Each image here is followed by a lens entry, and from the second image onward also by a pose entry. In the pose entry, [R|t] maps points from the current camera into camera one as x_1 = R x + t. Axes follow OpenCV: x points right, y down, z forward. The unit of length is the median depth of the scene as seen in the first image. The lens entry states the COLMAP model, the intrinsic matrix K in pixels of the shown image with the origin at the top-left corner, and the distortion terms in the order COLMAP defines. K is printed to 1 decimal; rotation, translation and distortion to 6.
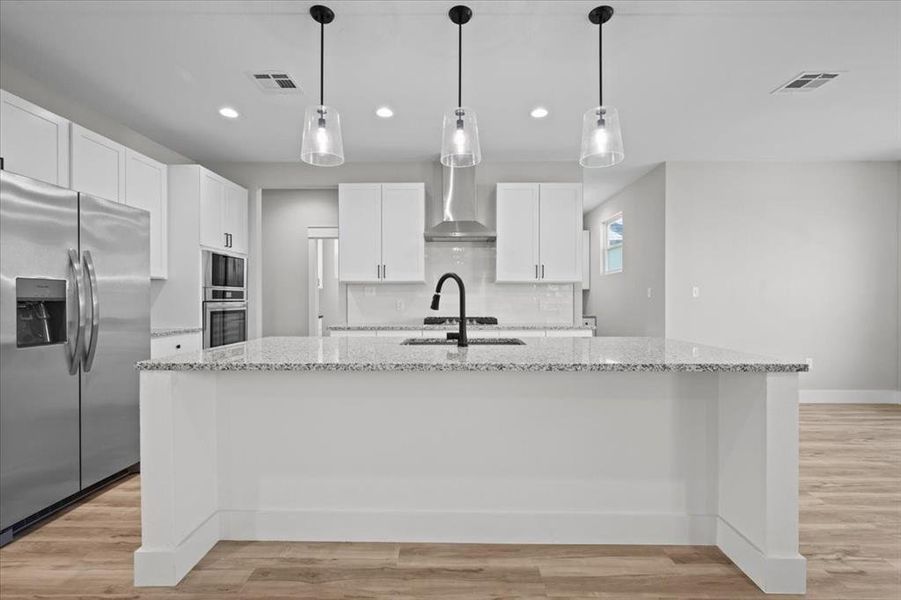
lens RADIAL K [[404.4, 0, 450.6], [0, 404.4, 299.6], [0, 0, 1]] dist [-0.000254, -0.000101]
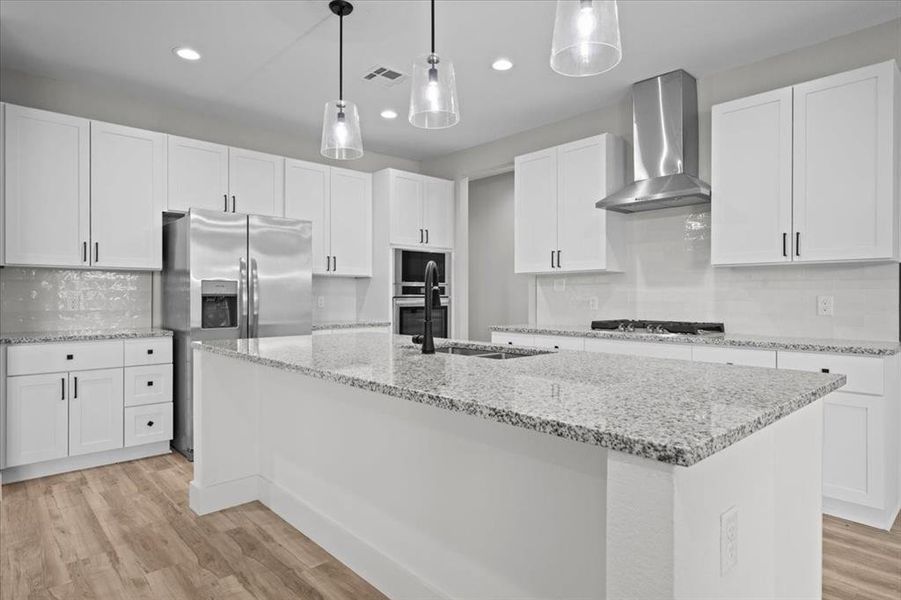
lens RADIAL K [[512.7, 0, 451.4], [0, 512.7, 294.0], [0, 0, 1]] dist [-0.001647, -0.000653]
pose [[0.688170, -0.003042, -0.725543, 0.738573], [0.000148, 0.999992, -0.004052, 0.002610], [0.725550, 0.002681, 0.688165, 0.314444]]
